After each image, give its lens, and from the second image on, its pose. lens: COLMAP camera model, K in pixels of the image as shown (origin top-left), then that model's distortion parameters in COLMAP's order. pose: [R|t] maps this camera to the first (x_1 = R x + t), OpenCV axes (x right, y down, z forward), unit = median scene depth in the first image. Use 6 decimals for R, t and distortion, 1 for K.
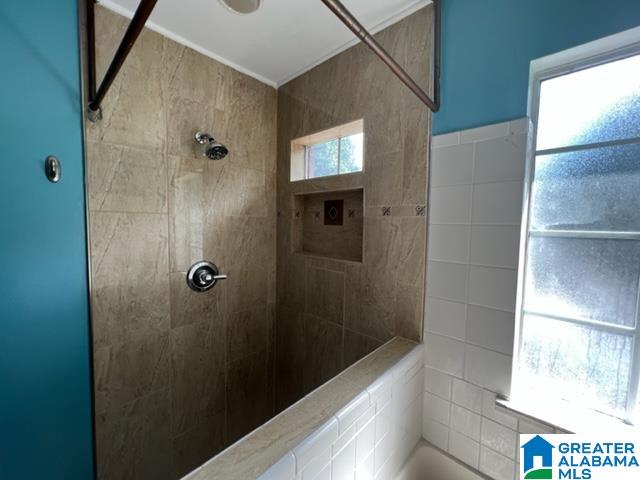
lens RADIAL K [[256.3, 0, 319.4], [0, 256.3, 238.8], [0, 0, 1]] dist [-0.002207, 0.000149]
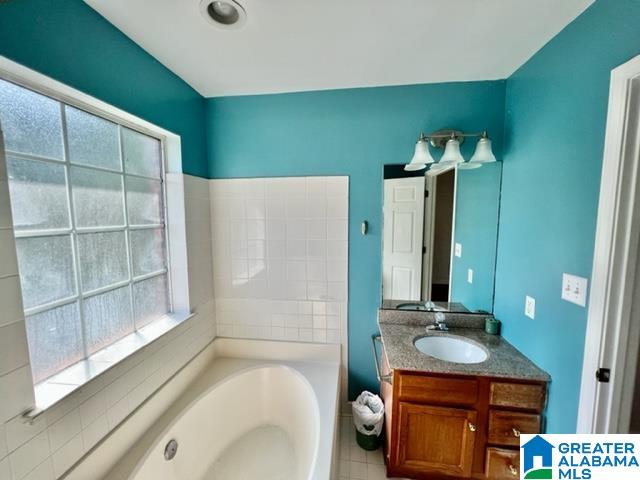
lens RADIAL K [[256.3, 0, 319.4], [0, 256.3, 238.8], [0, 0, 1]] dist [-0.002207, 0.000149]
pose [[-0.577484, -0.094380, 0.810928, -0.648739], [0.042001, 0.988545, 0.144961, -0.107977], [-0.815321, 0.117772, -0.566905, 0.620417]]
